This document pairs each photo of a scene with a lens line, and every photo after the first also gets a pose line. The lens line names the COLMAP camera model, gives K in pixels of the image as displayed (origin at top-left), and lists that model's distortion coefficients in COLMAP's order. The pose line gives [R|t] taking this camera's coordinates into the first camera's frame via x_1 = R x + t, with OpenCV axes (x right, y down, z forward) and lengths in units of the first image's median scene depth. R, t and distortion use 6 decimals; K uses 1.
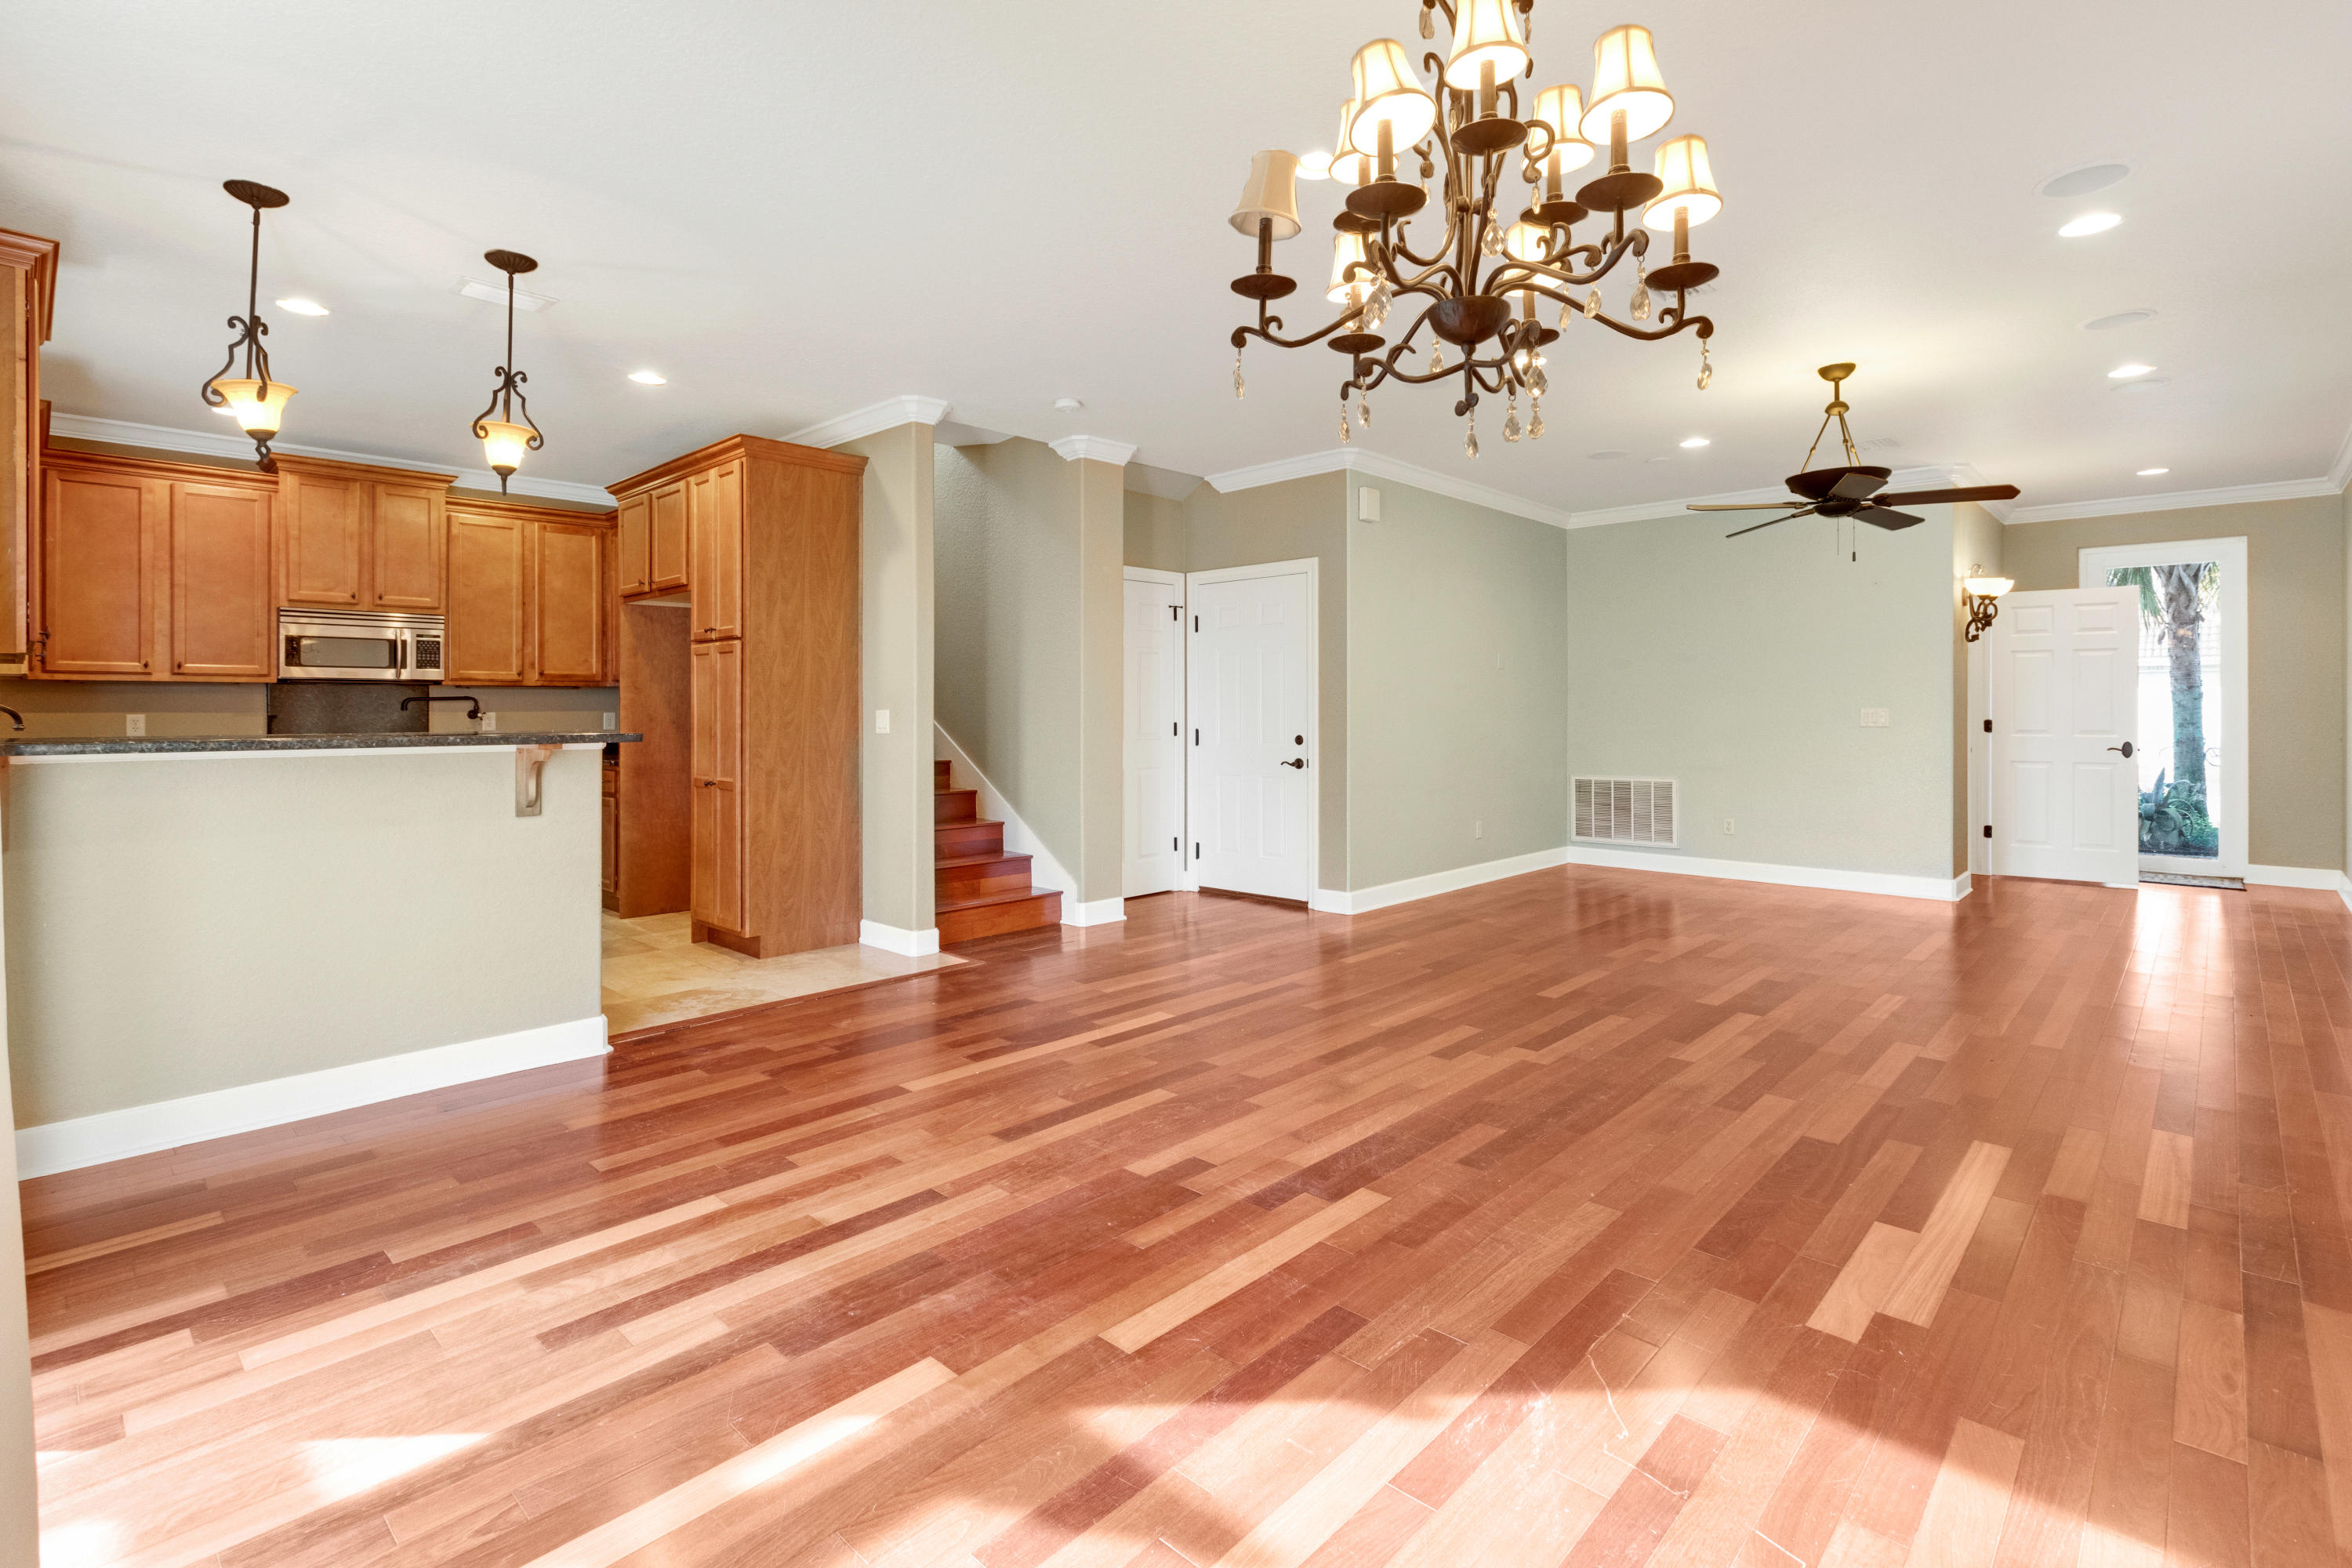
lens RADIAL K [[1091.8, 0, 1199.7], [0, 1091.8, 713.9], [0, 0, 1]] dist [0.002216, -0.000466]
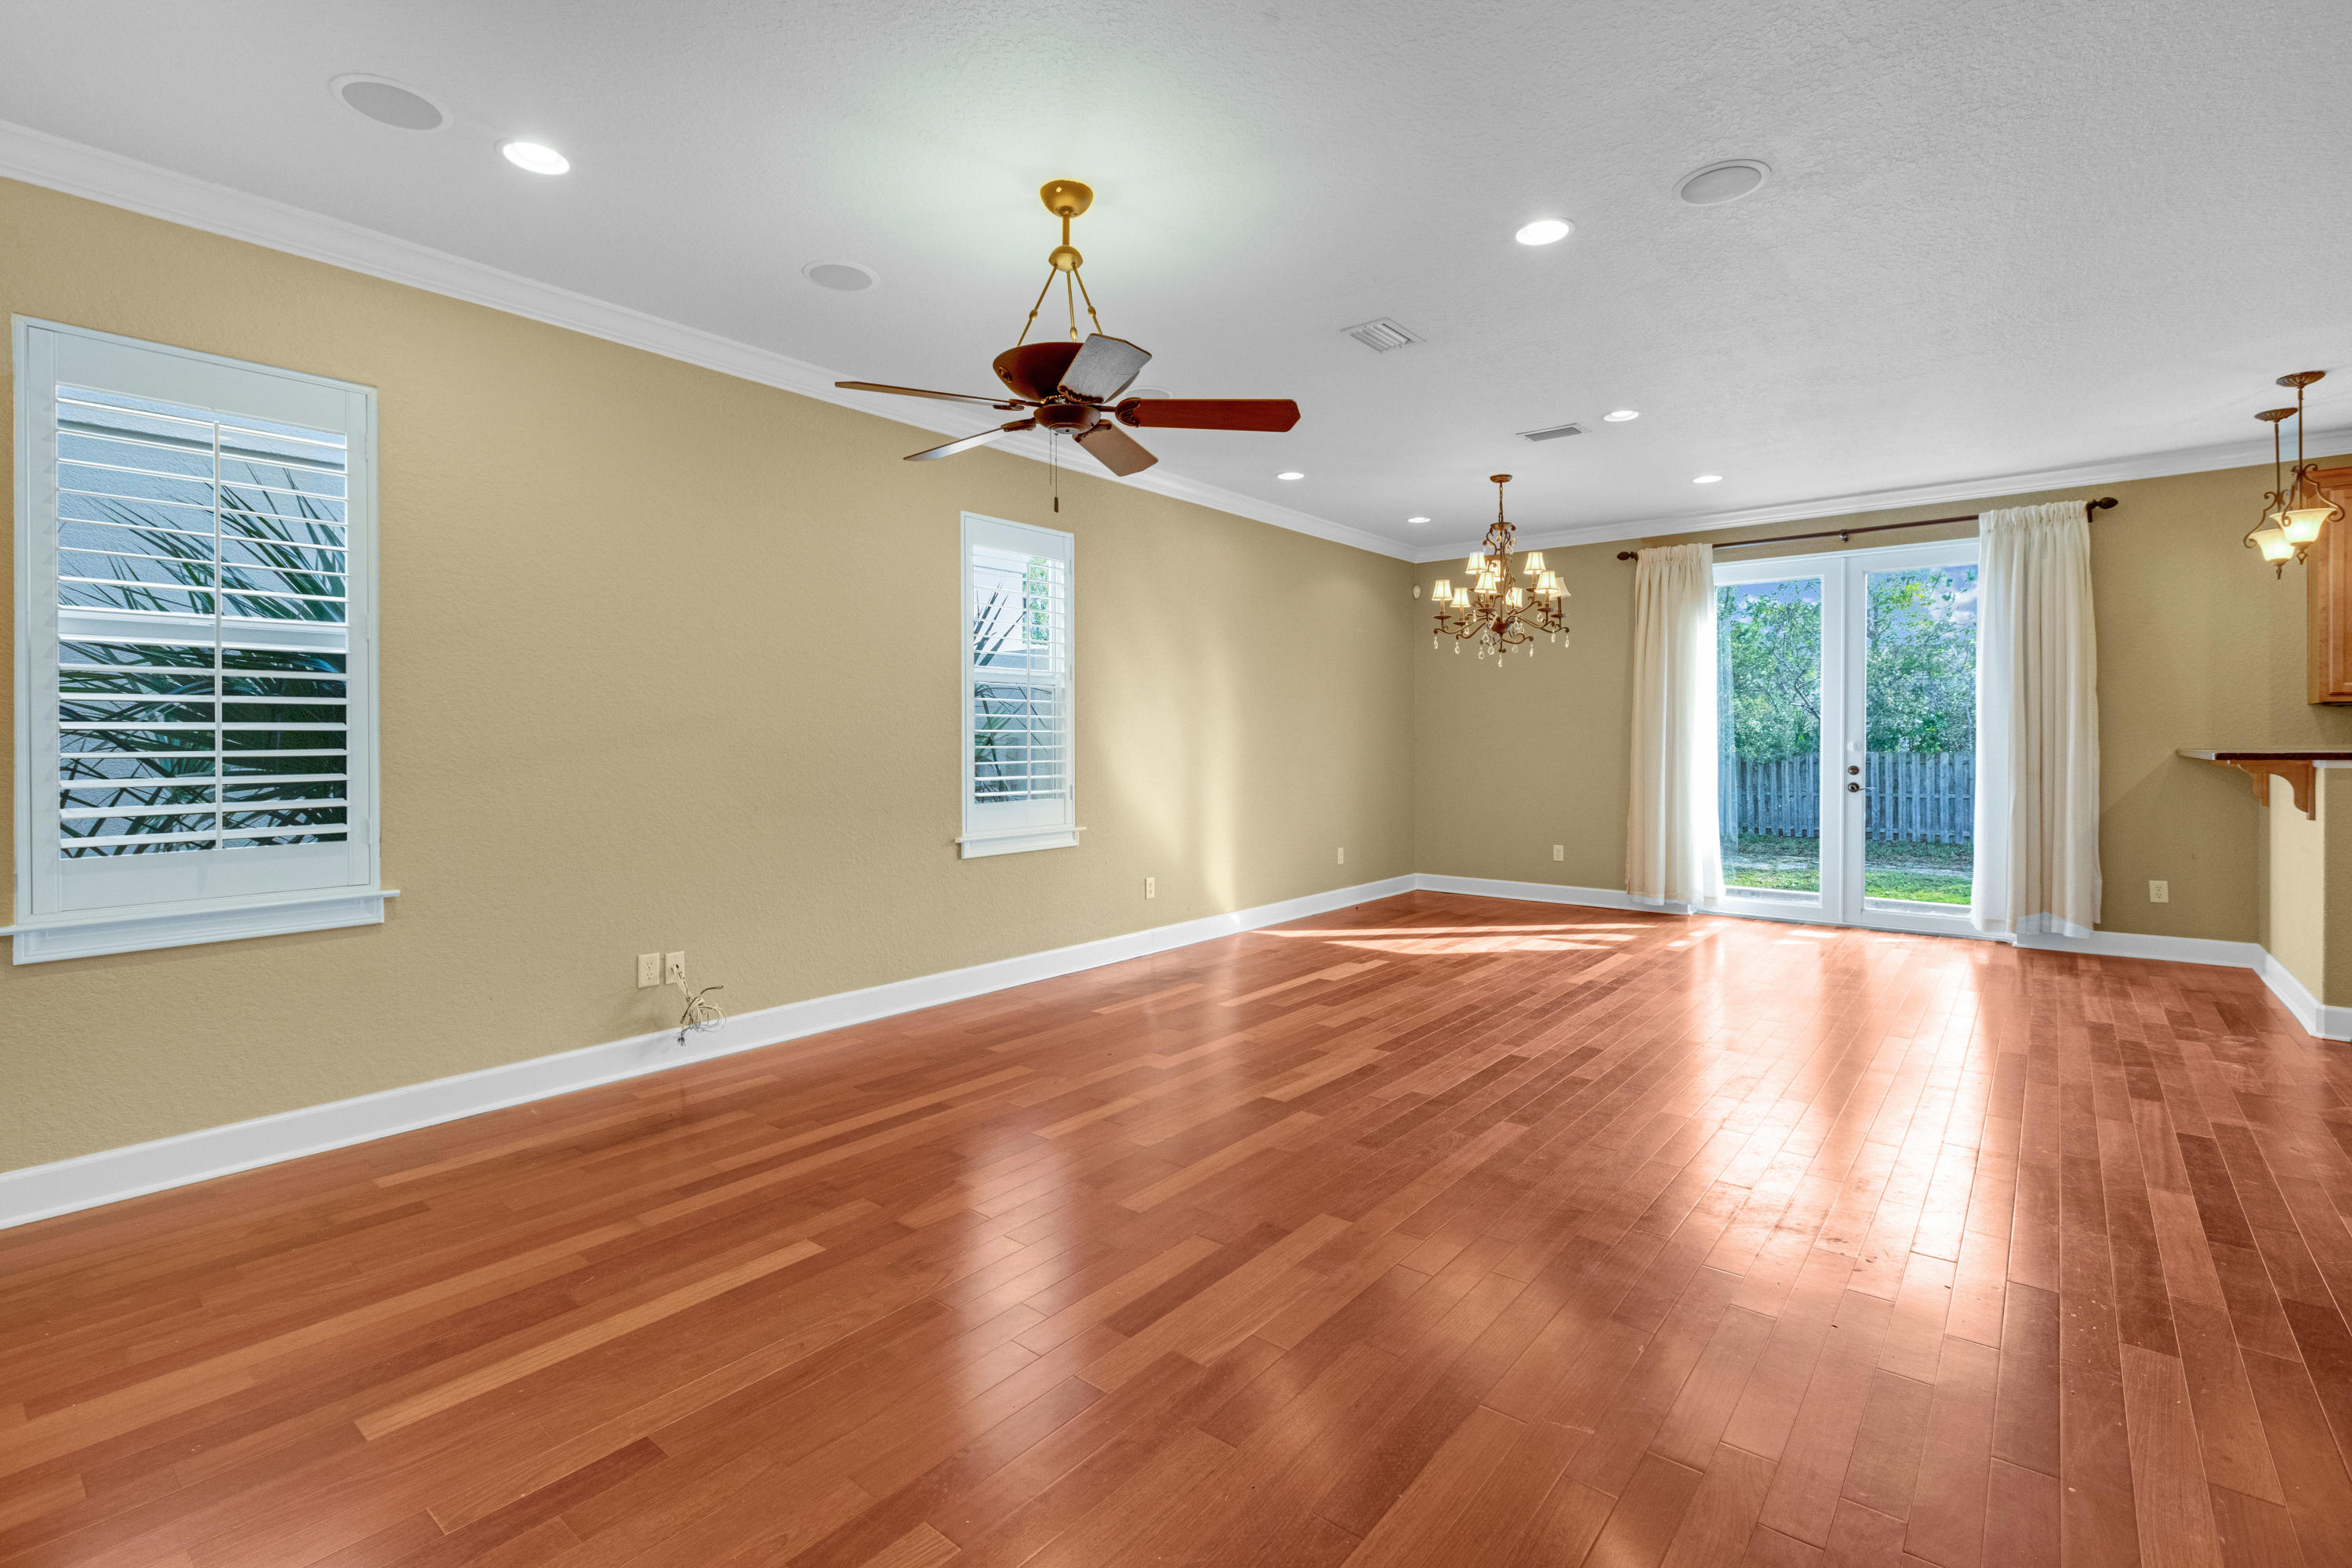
lens RADIAL K [[1073.3, 0, 1178.3], [0, 1073.3, 748.6], [0, 0, 1]] dist [0.014861, -0.006871]
pose [[-0.997741, 0.004655, -0.067024, 0.498057], [0.003796, 0.999909, 0.012930, -0.006036], [0.067078, 0.012646, -0.997668, 1.438950]]
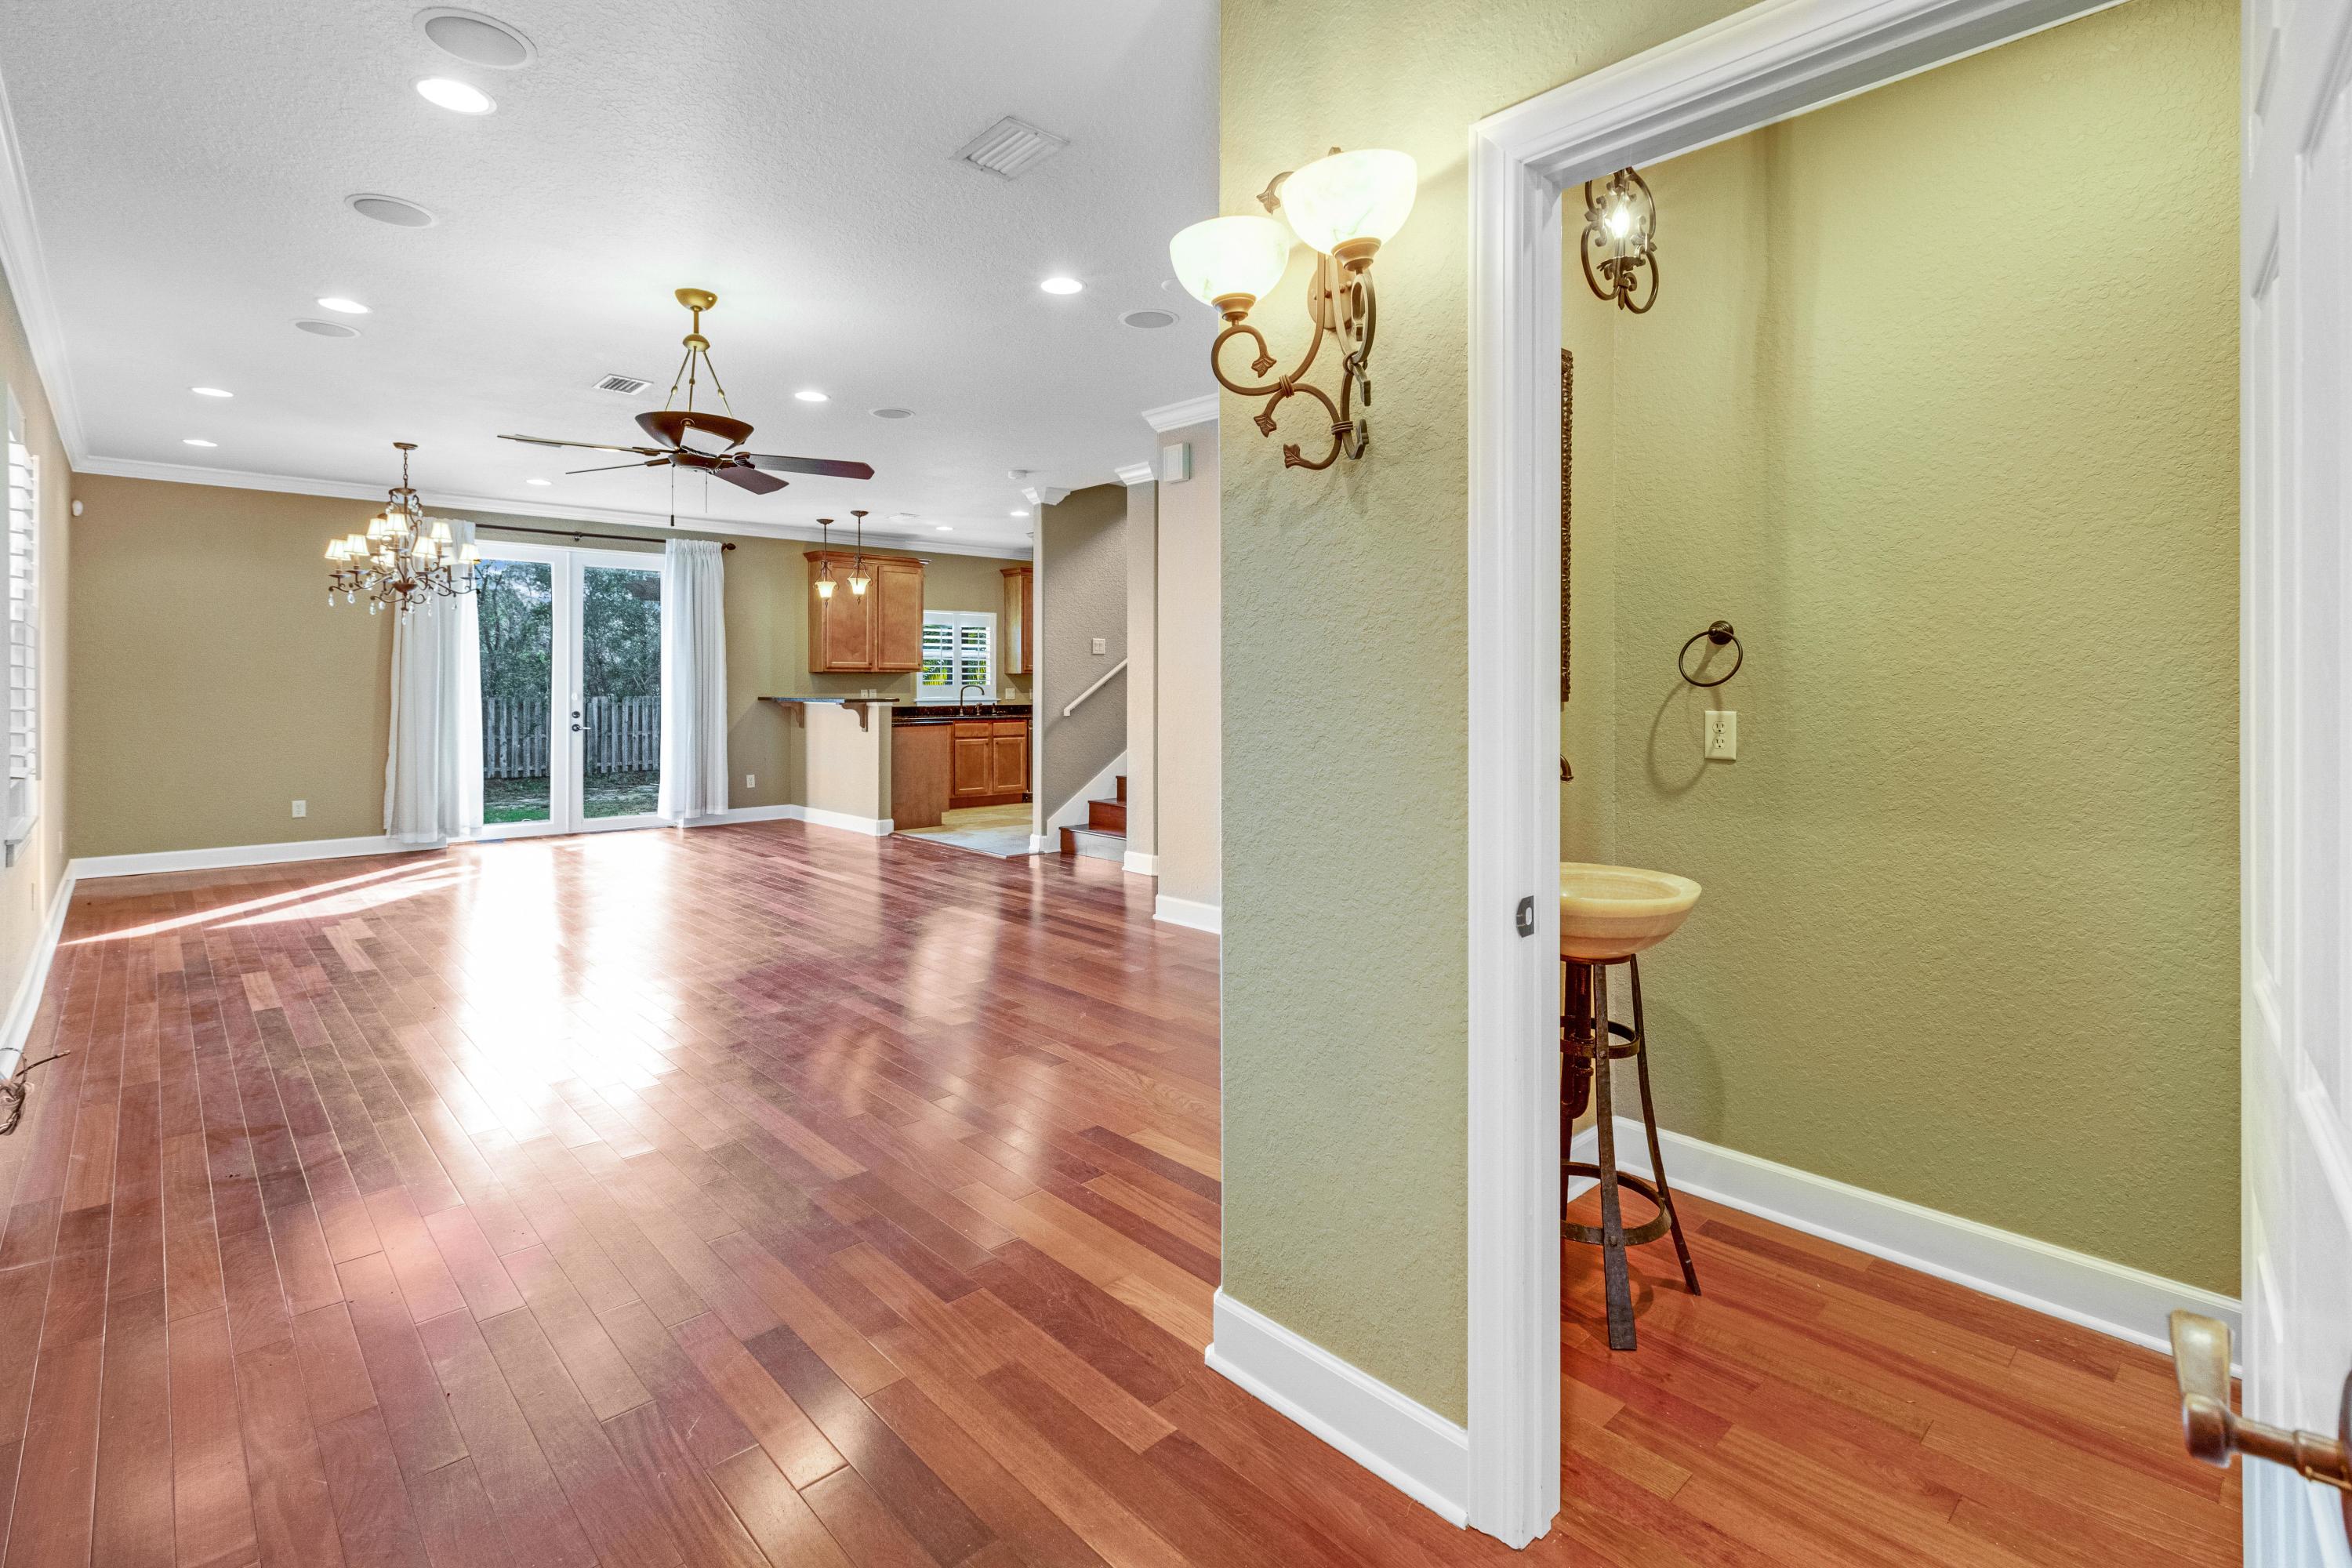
lens RADIAL K [[1104.7, 0, 1176.3], [0, 1104.7, 677.9], [0, 0, 1]] dist [0.000910, 0.000154]
pose [[-0.069307, -0.002451, -0.997592, 1.249459], [-0.005467, 0.999983, -0.002077, -0.019209], [0.997580, 0.005310, -0.069319, 1.270279]]
